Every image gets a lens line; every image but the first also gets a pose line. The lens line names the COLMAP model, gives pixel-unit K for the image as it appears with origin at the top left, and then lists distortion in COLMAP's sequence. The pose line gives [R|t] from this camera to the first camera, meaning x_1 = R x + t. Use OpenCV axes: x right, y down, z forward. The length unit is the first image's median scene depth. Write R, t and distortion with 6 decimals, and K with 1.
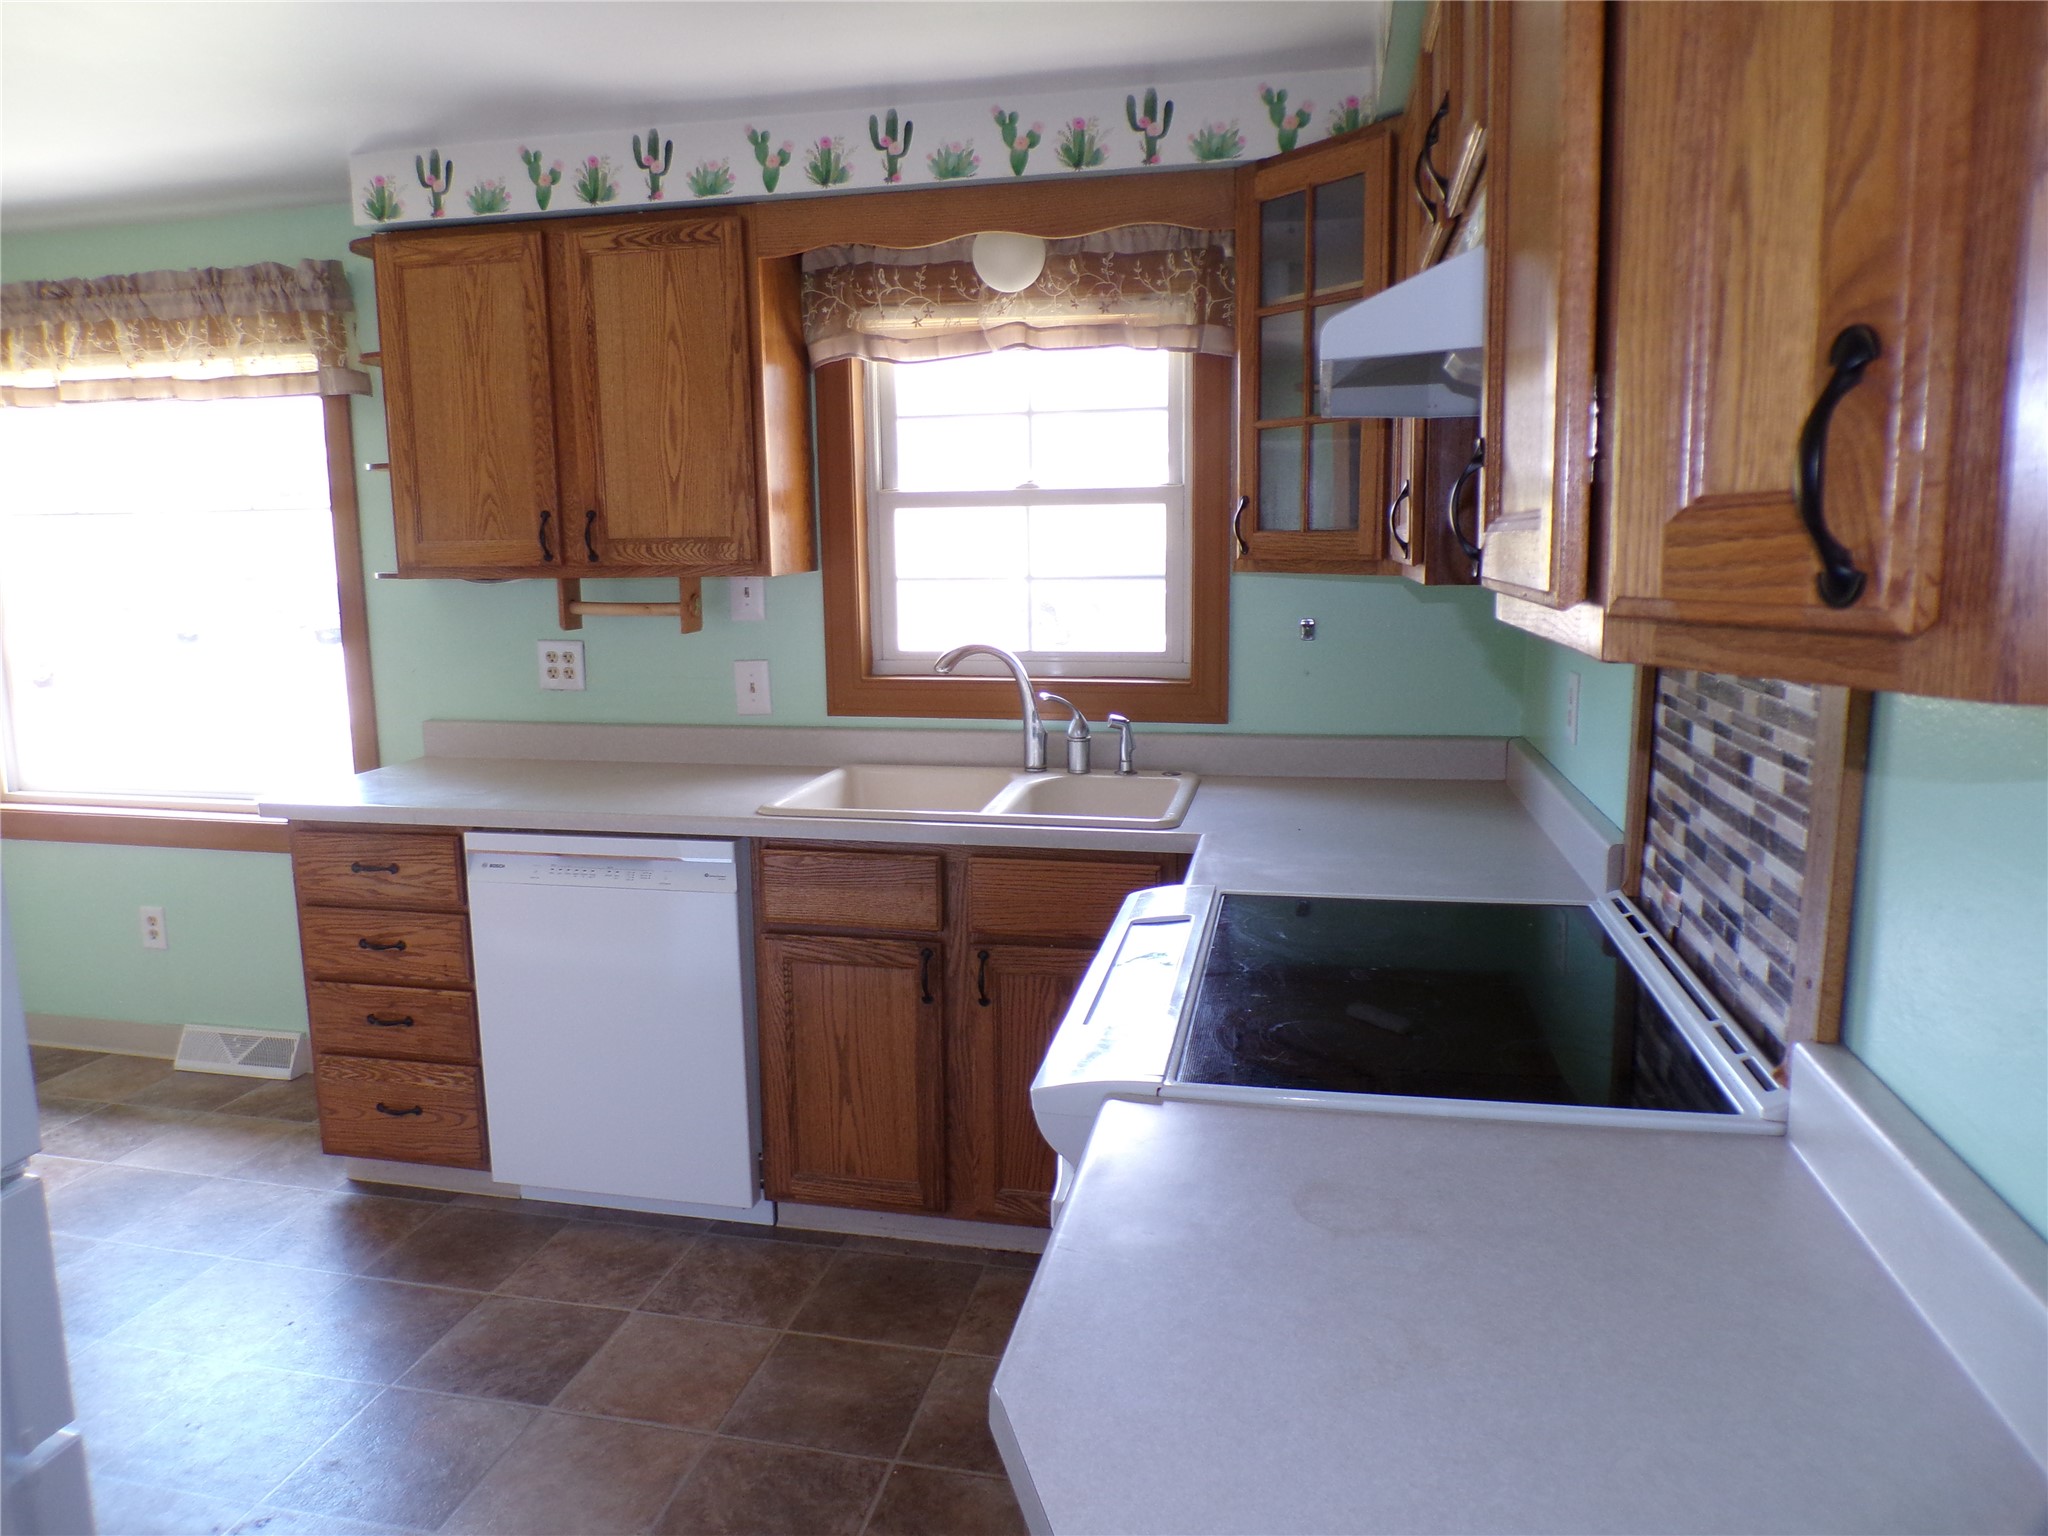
lens RADIAL K [[1383.8, 0, 1008.6], [0, 1383.8, 750.1], [0, 0, 1]] dist [-0.050491, 0.023244]
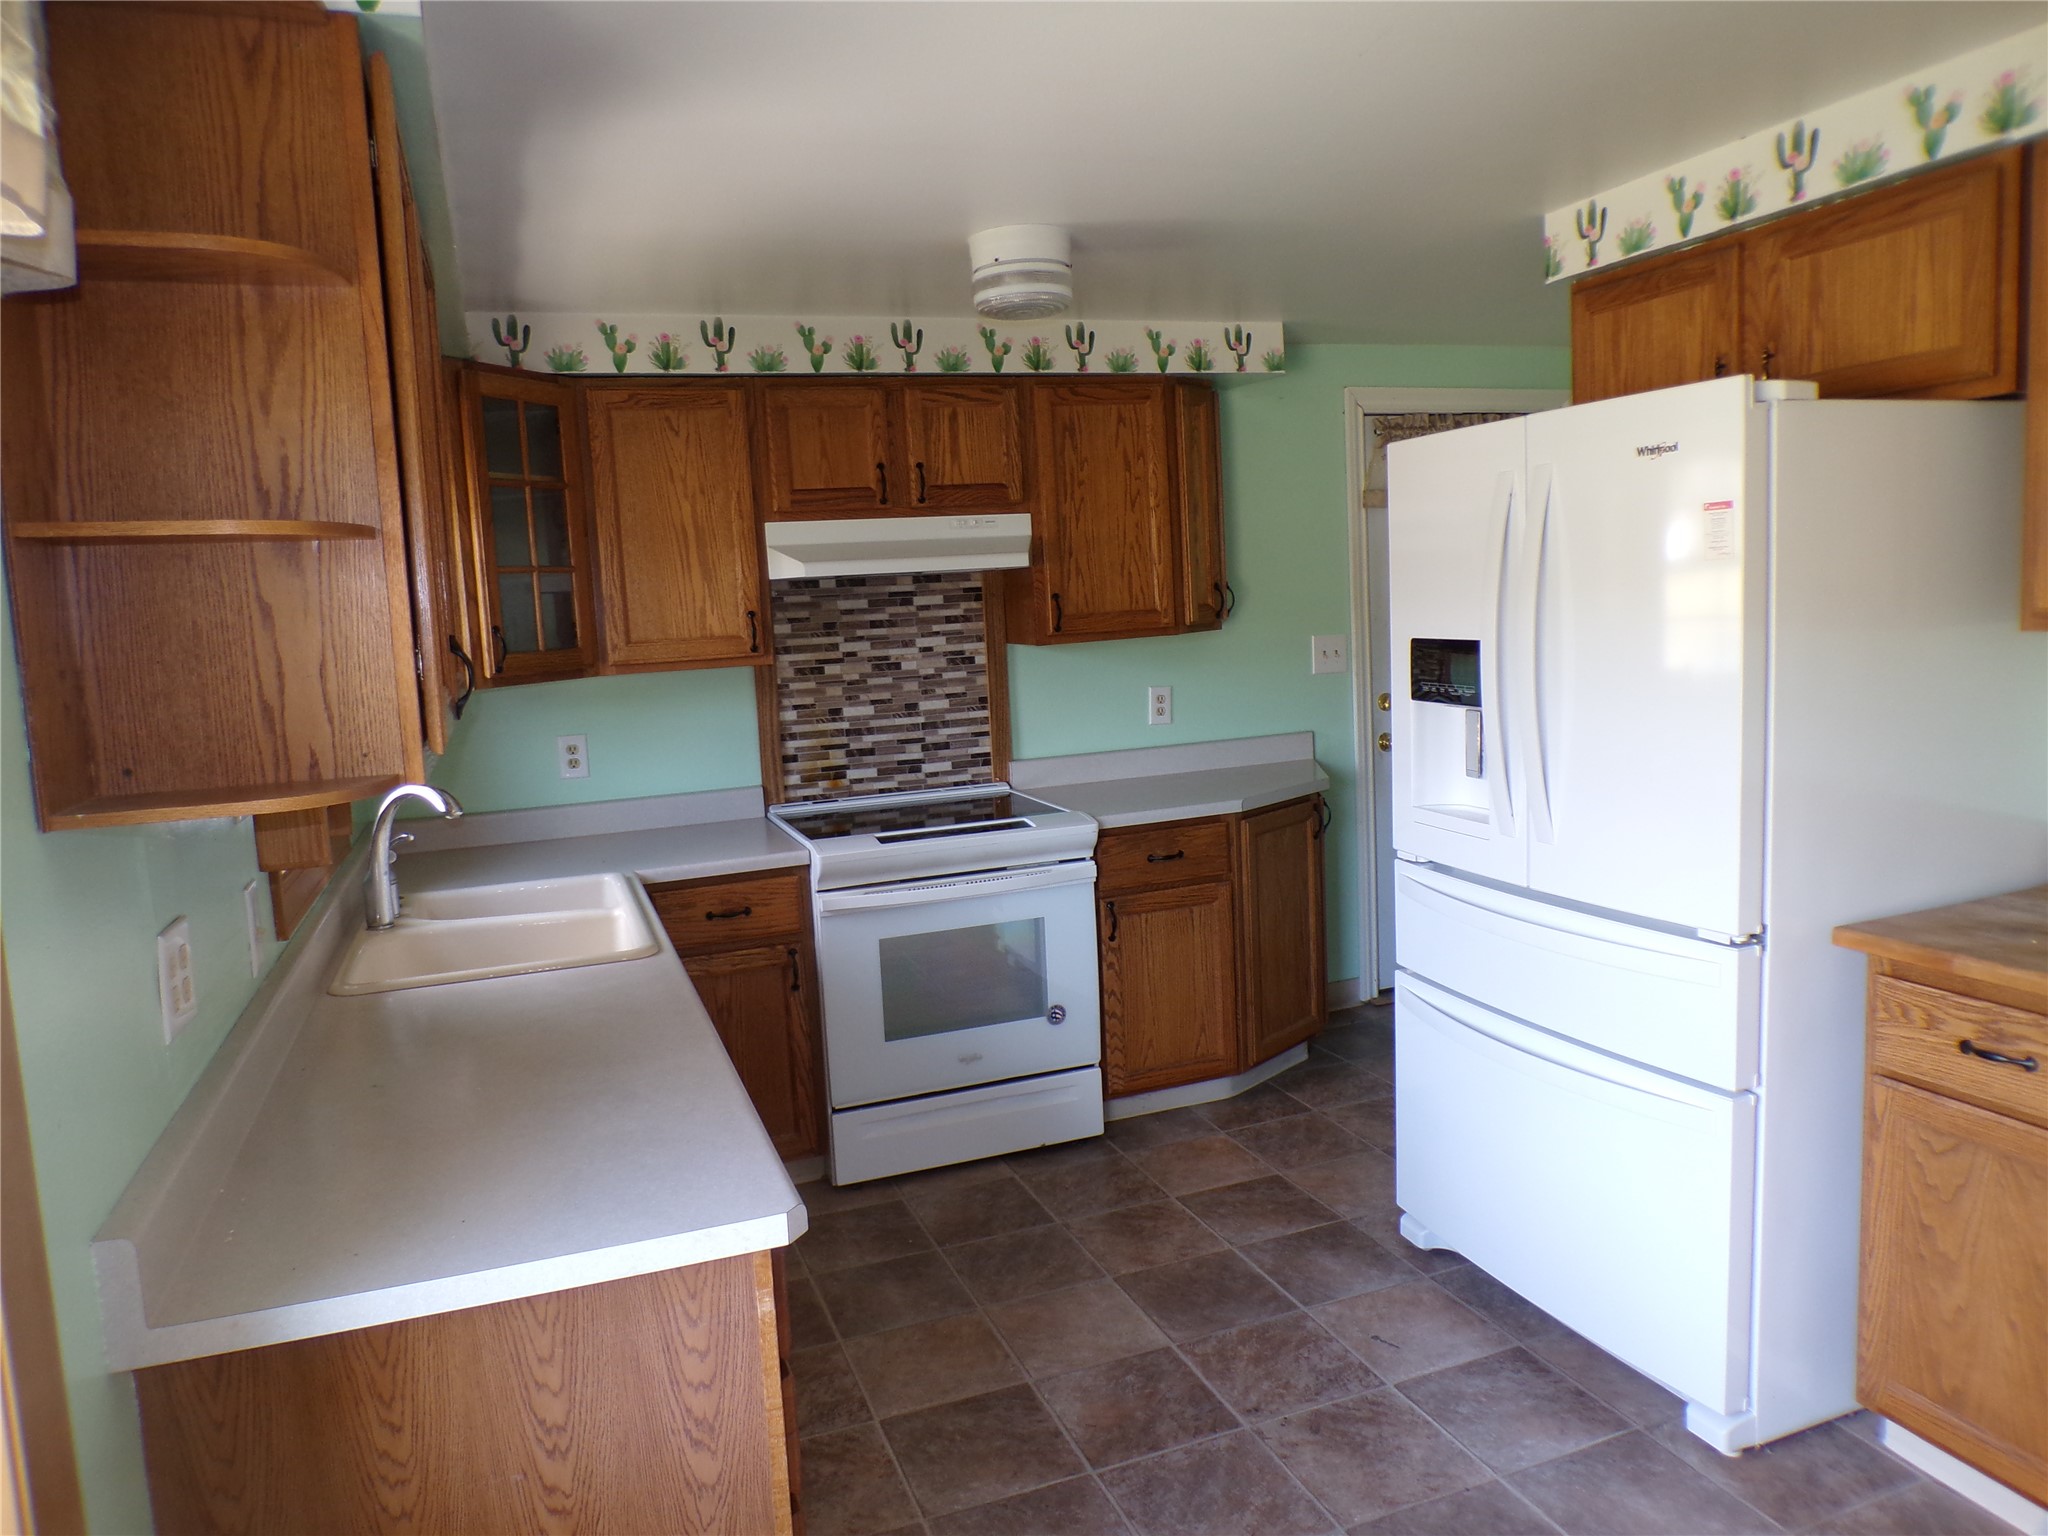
lens RADIAL K [[1383.8, 0, 1024.8], [0, 1383.8, 761.2], [0, 0, 1]] dist [-0.050491, 0.023244]
pose [[-0.547892, -0.060758, 0.834340, -0.932077], [0.192967, 0.961283, 0.196719, -0.182191], [-0.813989, 0.268781, -0.514955, 1.070350]]
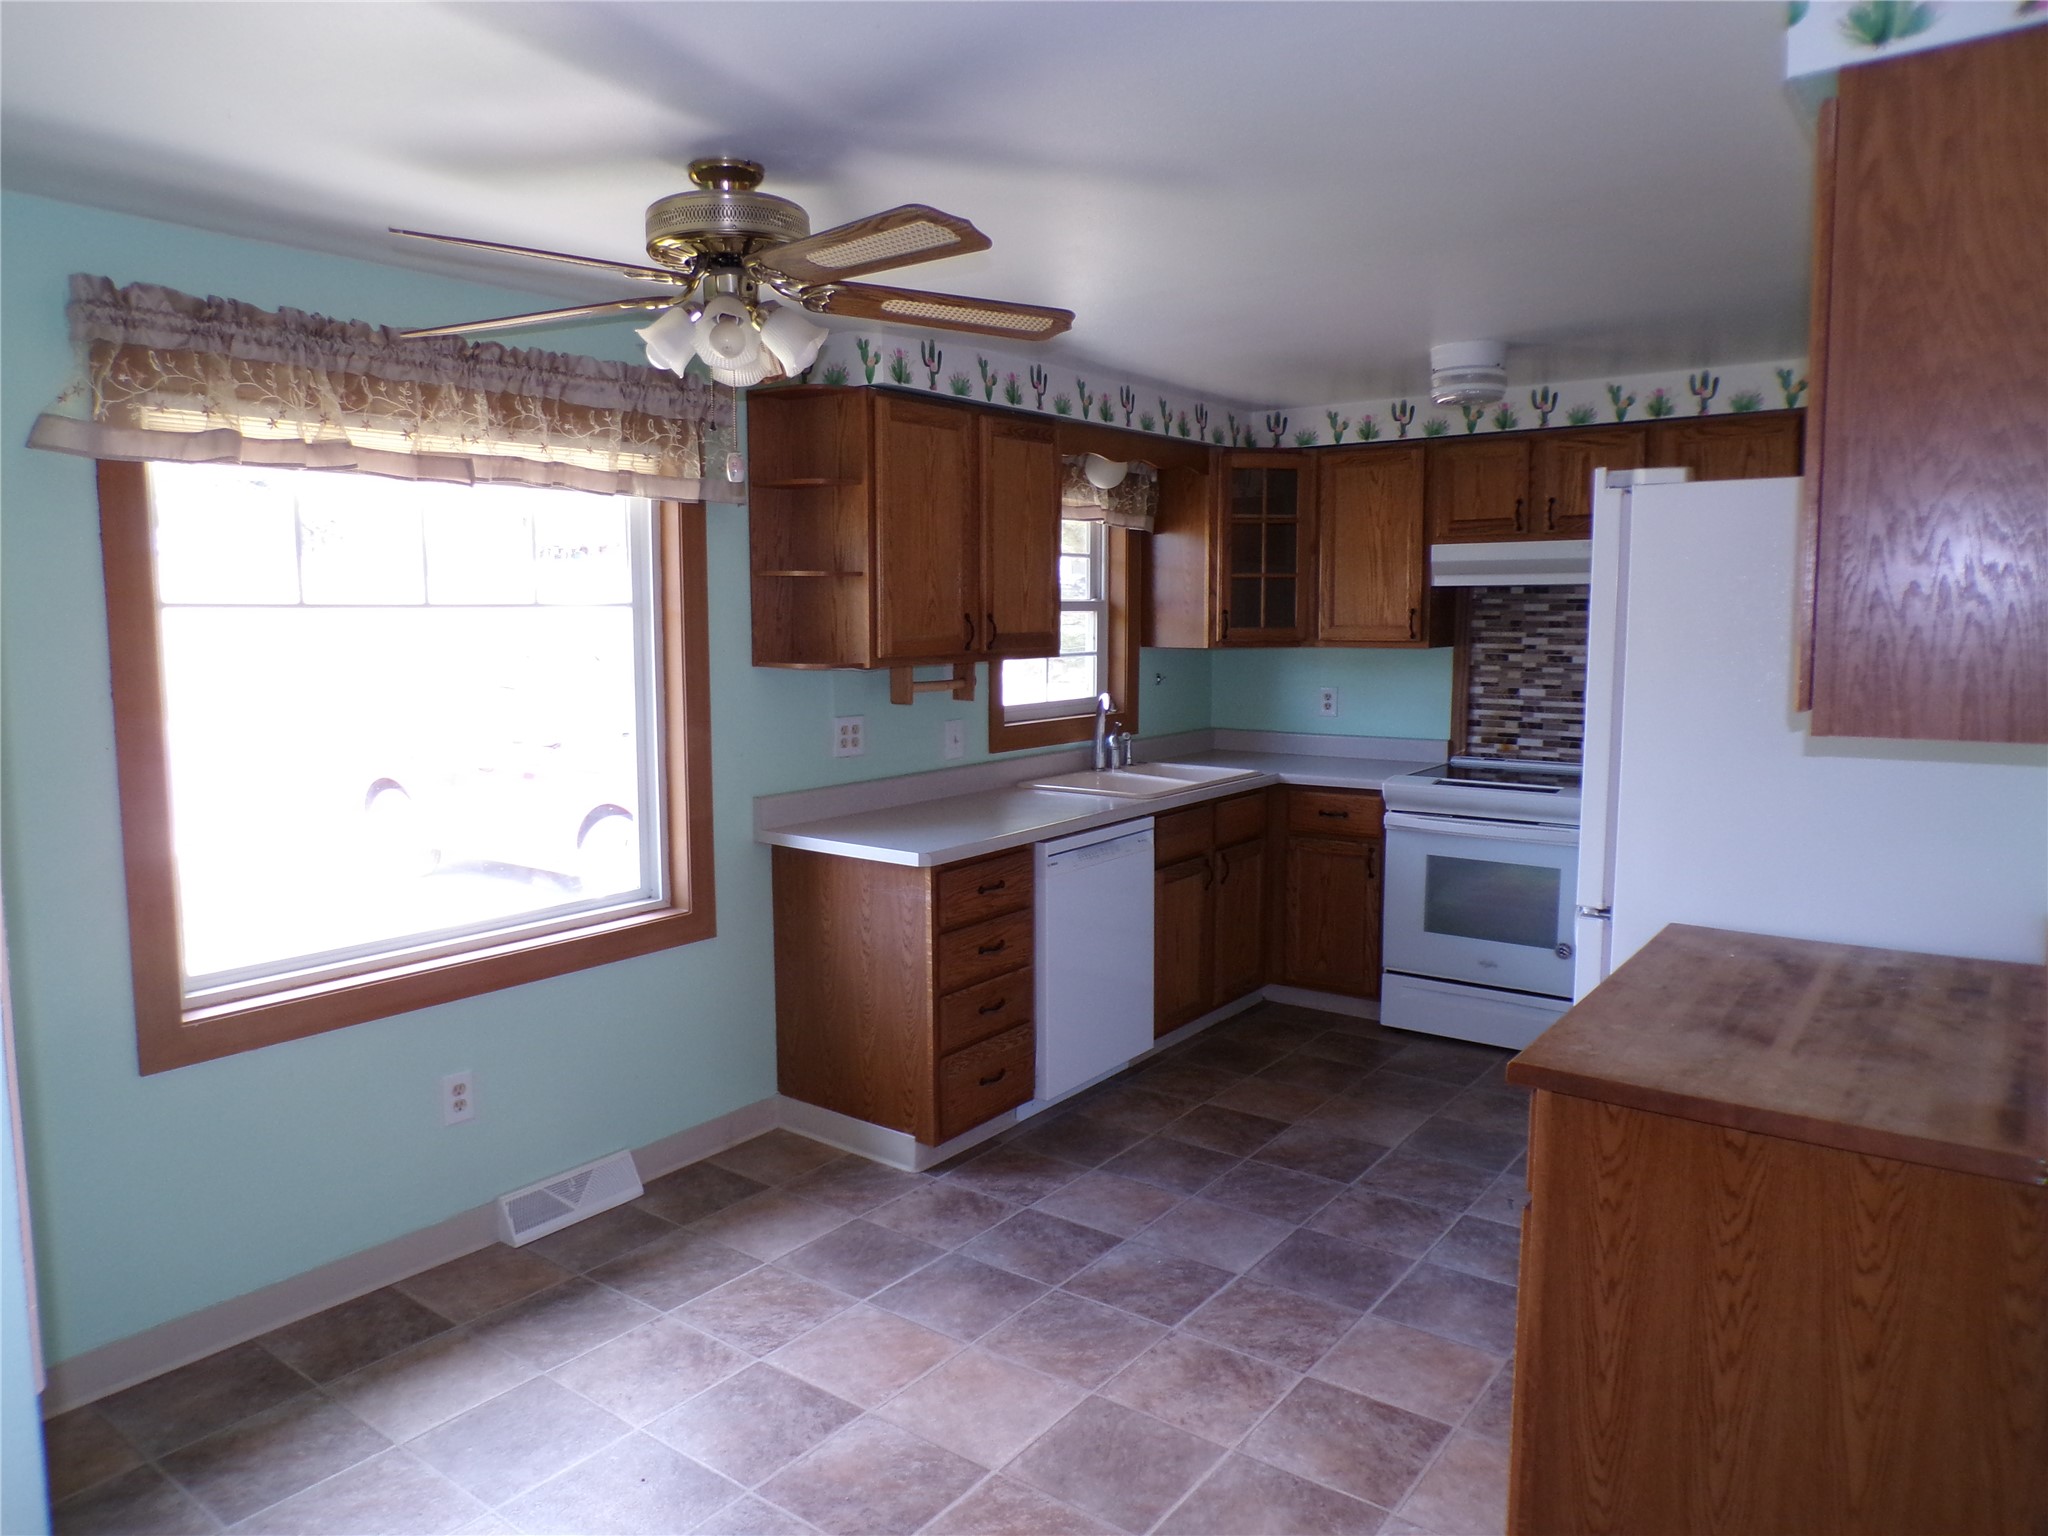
lens RADIAL K [[1383.8, 0, 977.8], [0, 1383.8, 750.9], [0, 0, 1]] dist [-0.050491, 0.023244]
pose [[0.431047, -0.082510, 0.898549, -1.506479], [0.147545, 0.988853, 0.020022, -0.061671], [-0.890185, 0.123946, 0.438416, 0.389798]]
